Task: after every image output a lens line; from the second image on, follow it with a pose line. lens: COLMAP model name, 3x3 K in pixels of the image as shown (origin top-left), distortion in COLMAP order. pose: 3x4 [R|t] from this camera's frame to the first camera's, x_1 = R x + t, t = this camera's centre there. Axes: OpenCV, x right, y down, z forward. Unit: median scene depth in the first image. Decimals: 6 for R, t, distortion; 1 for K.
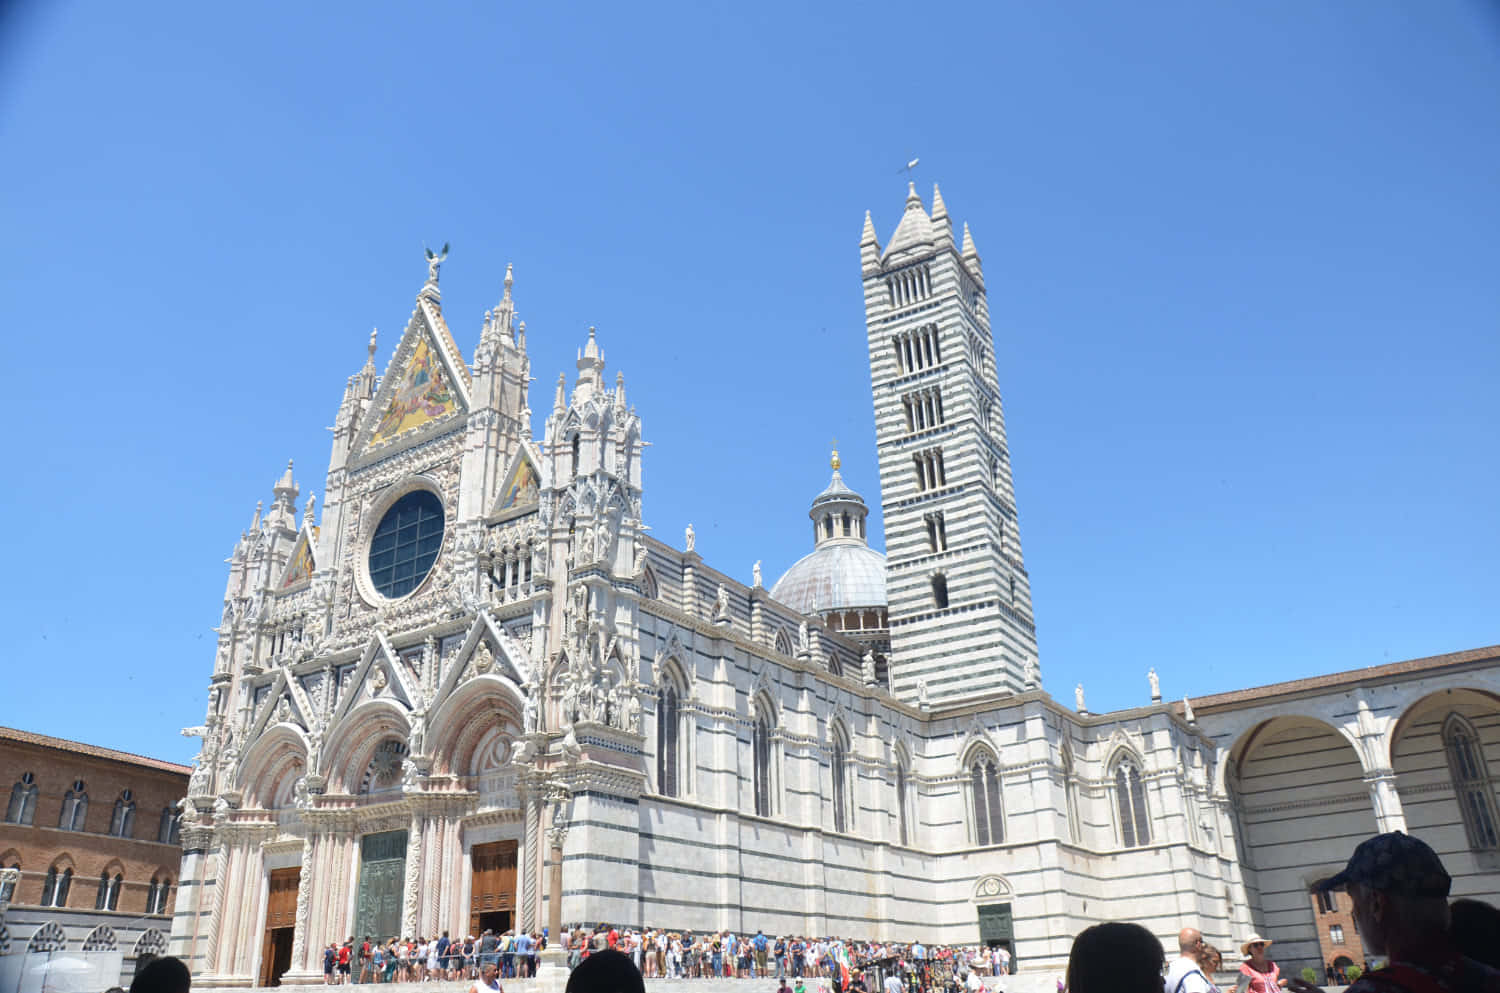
lens RADIAL K [[1187.8, 0, 750.0], [0, 1187.8, 496.5], [0, 0, 1]] dist [-0.166786, 0.131329]
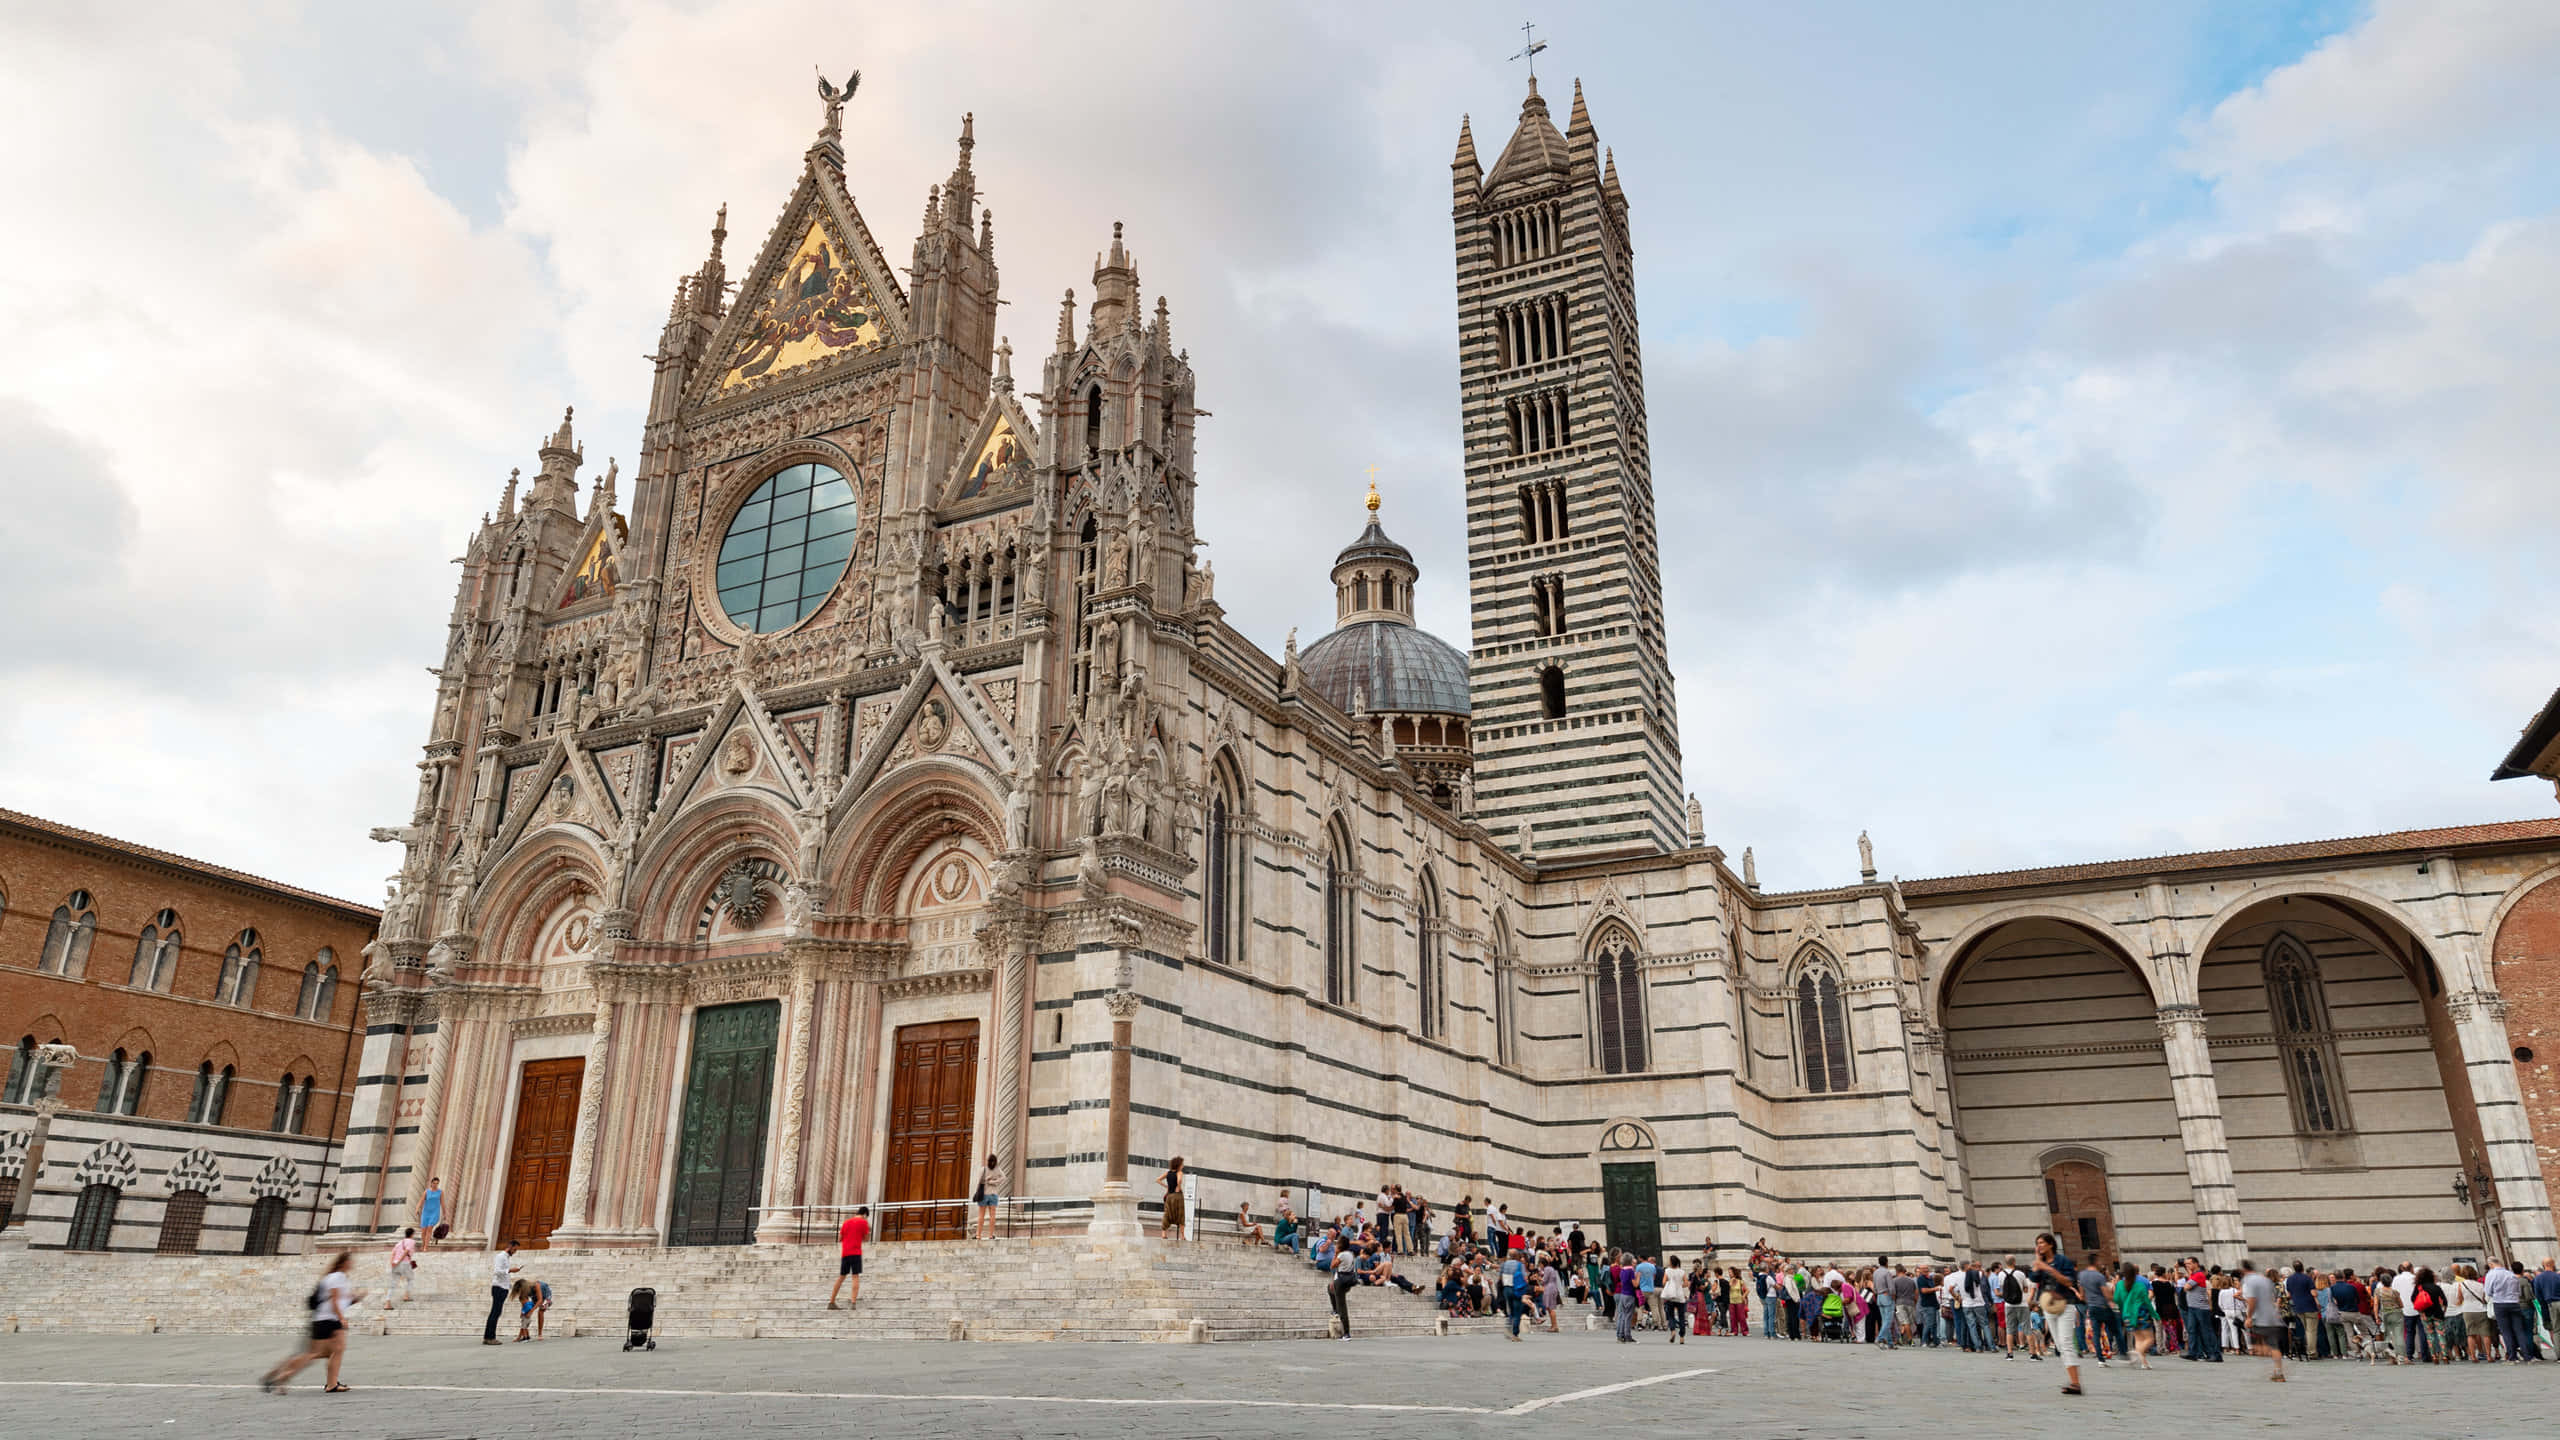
lens RADIAL K [[1701.3, 0, 1279.0], [0, 1701.3, 698.7], [0, 0, 1]] dist [0.002052, -0.004686]
pose [[0.994382, 0.067714, 0.081362, -0.076401], [-0.073522, 0.994788, 0.070647, 0.028351], [-0.076154, -0.076232, 0.994178, 0.055172]]
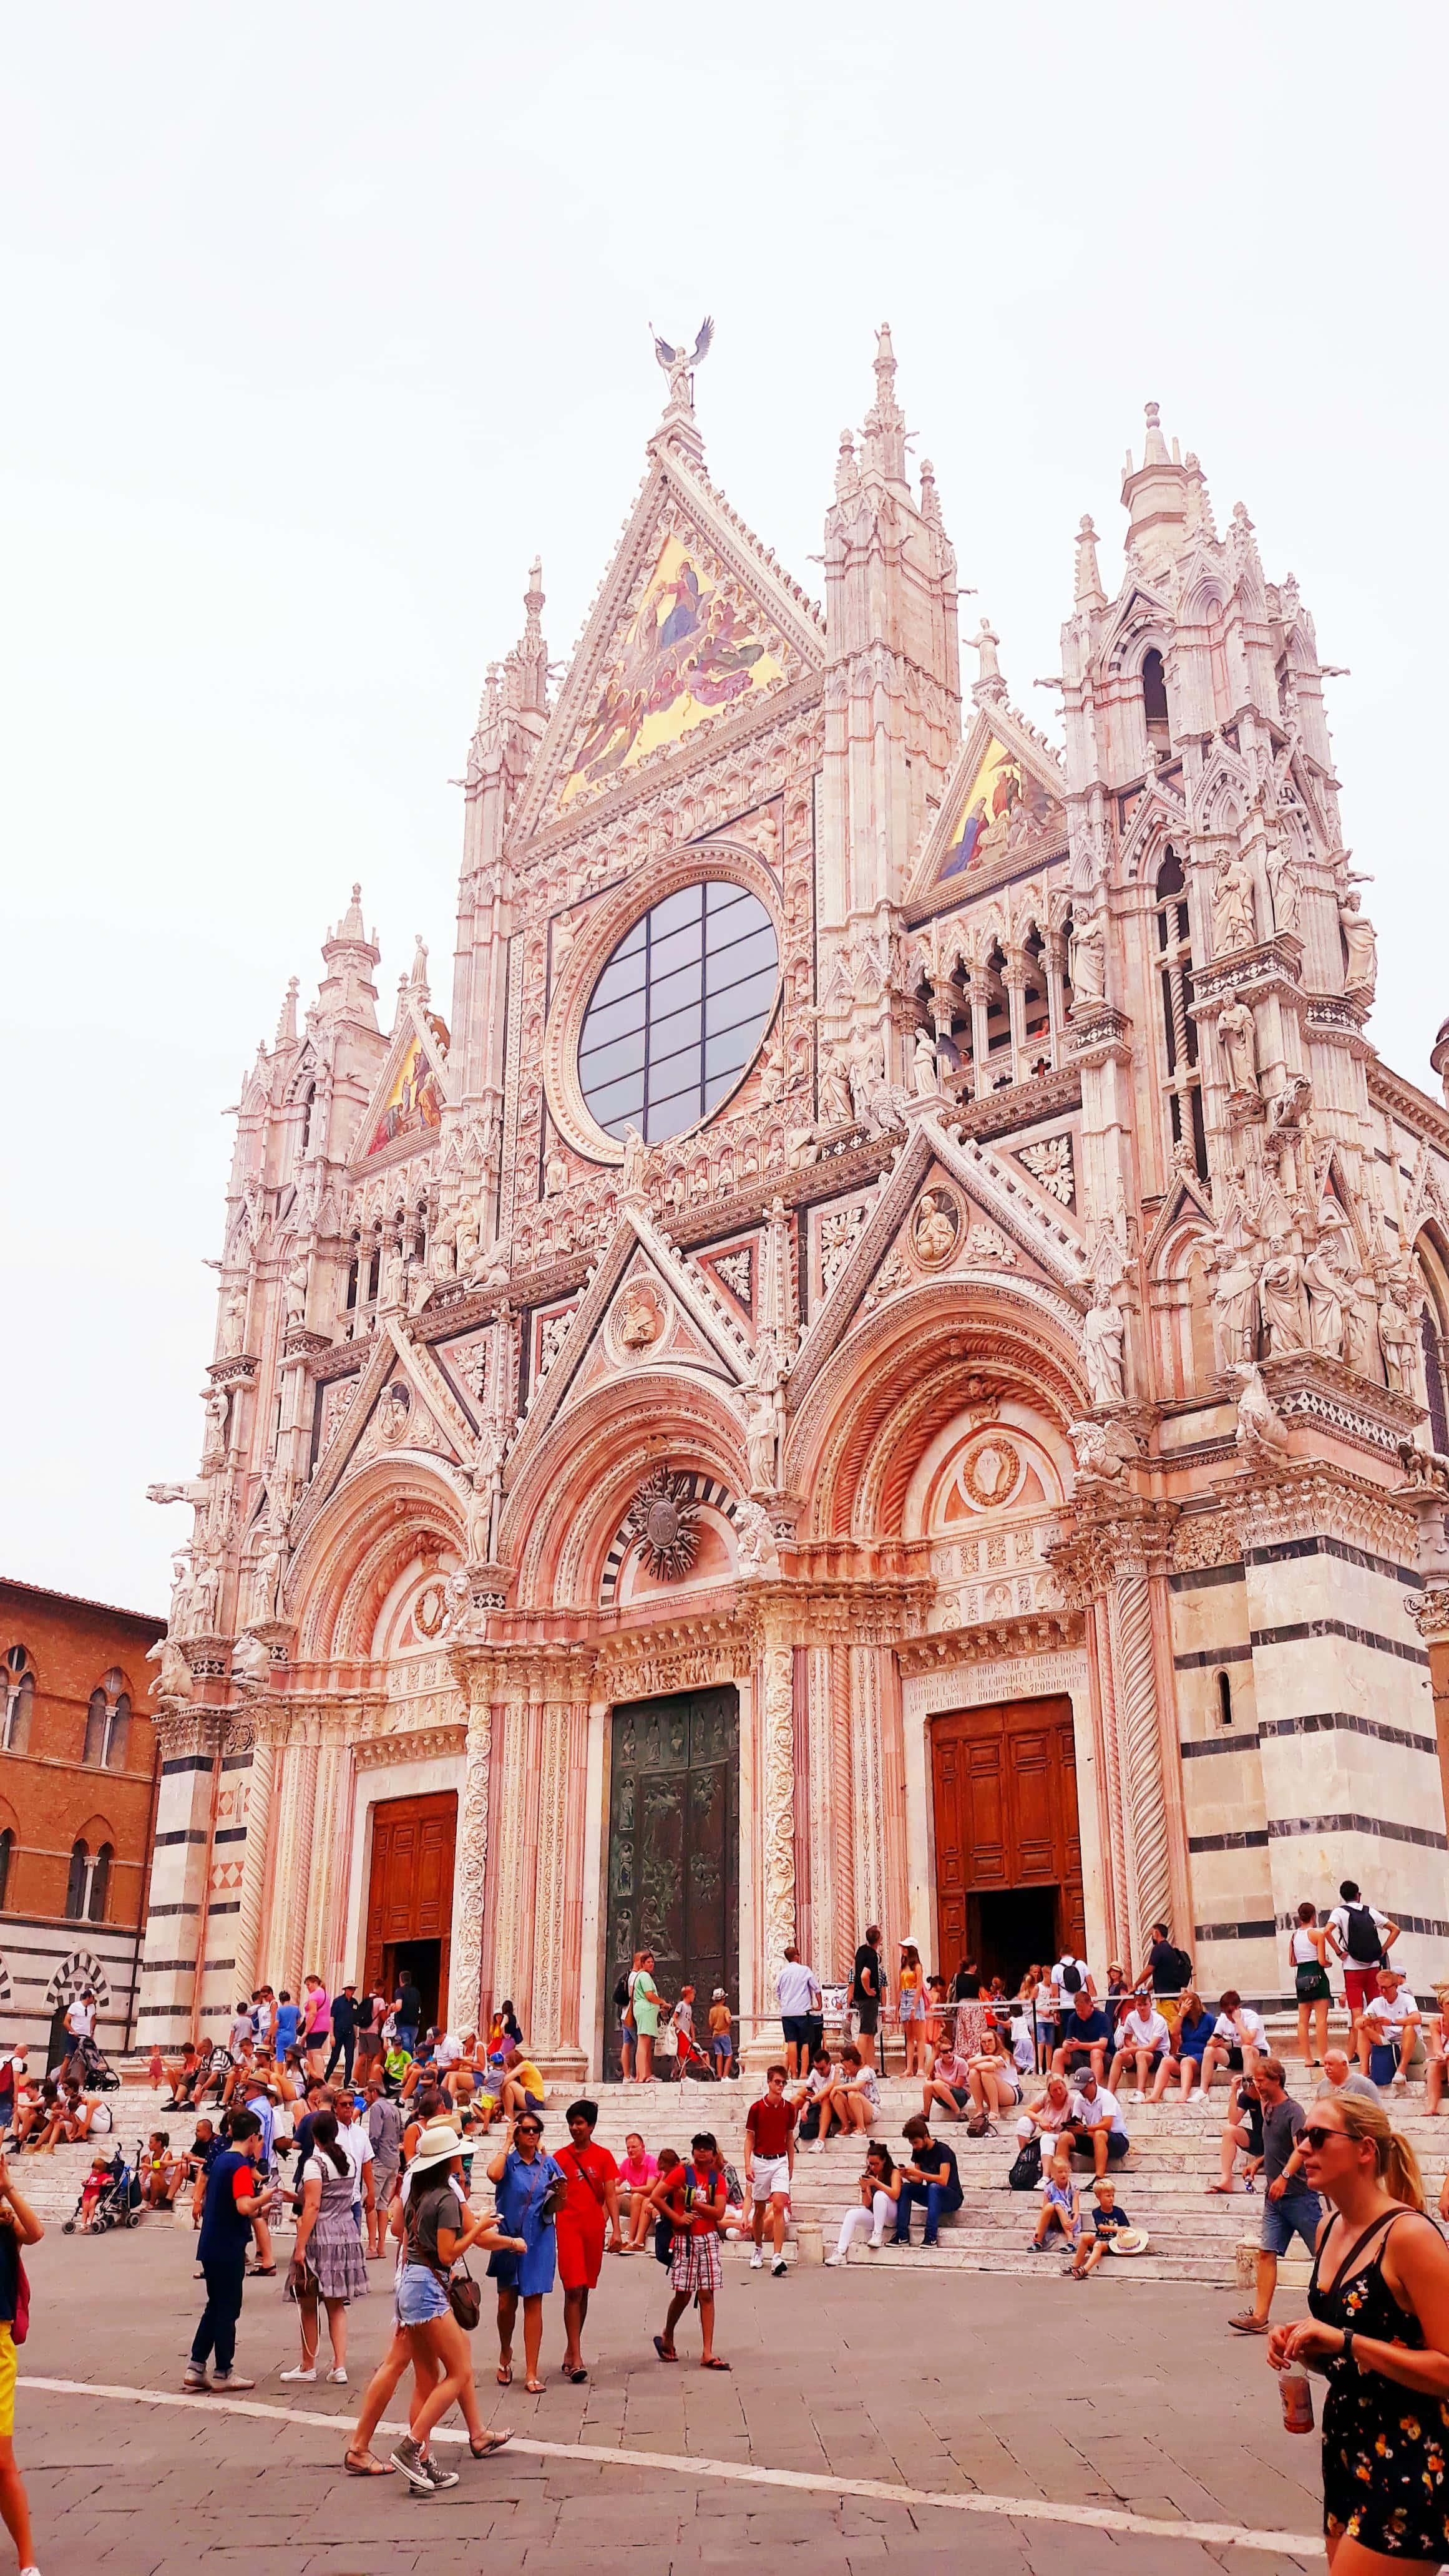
lens RADIAL K [[2191.8, 0, 684.2], [0, 2191.8, 1322.6], [0, 0, 1]] dist [0.239600, -0.987335]
pose [[0.983477, -0.022071, -0.179680, -0.116323], [0.034416, 0.997234, 0.065878, 0.075544], [0.177729, -0.070973, 0.981517, 0.174081]]
